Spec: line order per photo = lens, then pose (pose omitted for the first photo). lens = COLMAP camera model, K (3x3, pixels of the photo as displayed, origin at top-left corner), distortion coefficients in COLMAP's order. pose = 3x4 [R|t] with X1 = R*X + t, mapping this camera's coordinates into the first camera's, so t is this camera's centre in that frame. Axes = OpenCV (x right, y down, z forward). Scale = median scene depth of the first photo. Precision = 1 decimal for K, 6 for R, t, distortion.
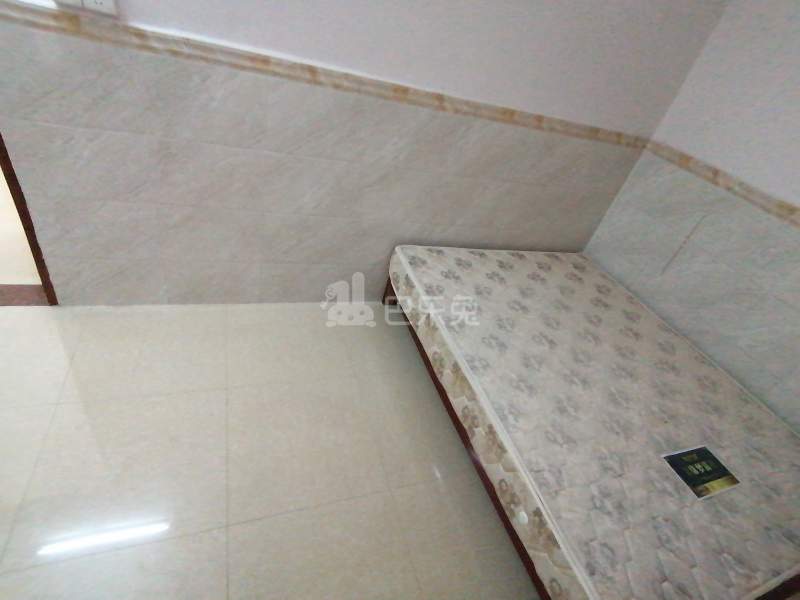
lens RADIAL K [[402.9, 0, 406.8], [0, 402.9, 304.5], [0, 0, 1]] dist [0.020487, -0.002686]
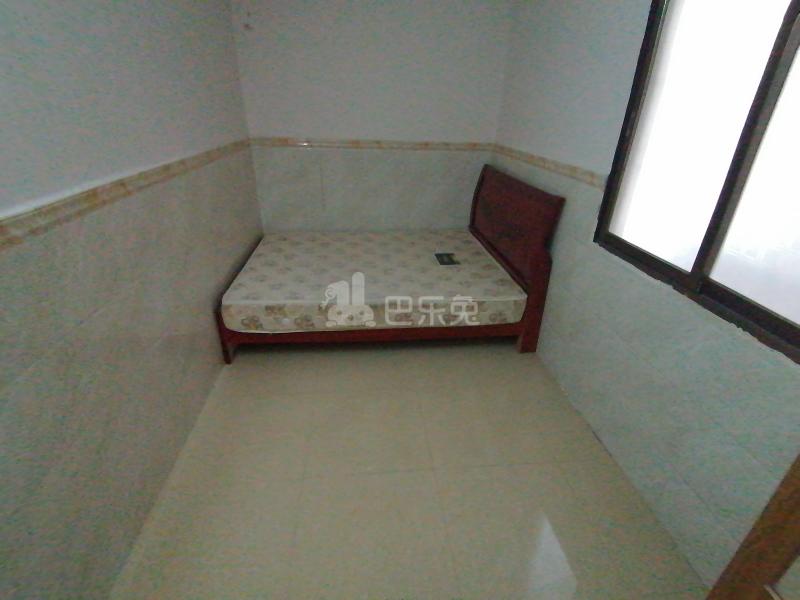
lens RADIAL K [[402.9, 0, 397.9], [0, 402.9, 299.5], [0, 0, 1]] dist [0.020487, -0.002686]
pose [[0.233283, -0.622613, 0.746949, -0.816174], [0.610307, 0.691758, 0.386001, -0.325520], [-0.757037, 0.365820, 0.541360, 0.116219]]
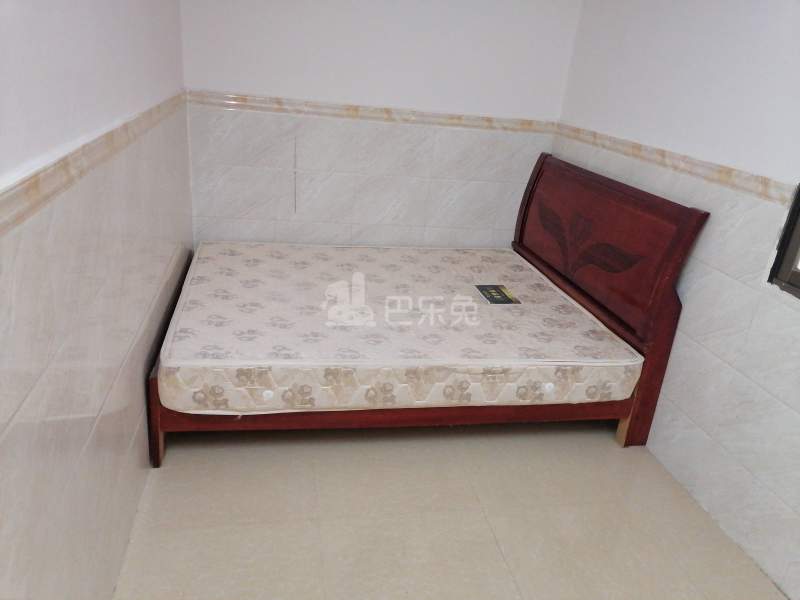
lens RADIAL K [[608.0, 0, 399.3], [0, 608.0, 297.3], [0, 0, 1]] dist [0.061824, -0.012303]
pose [[0.156735, -0.563457, 0.811141, -0.785496], [0.546964, 0.733364, 0.403742, -0.468067], [-0.822353, 0.380384, 0.423134, 0.332170]]
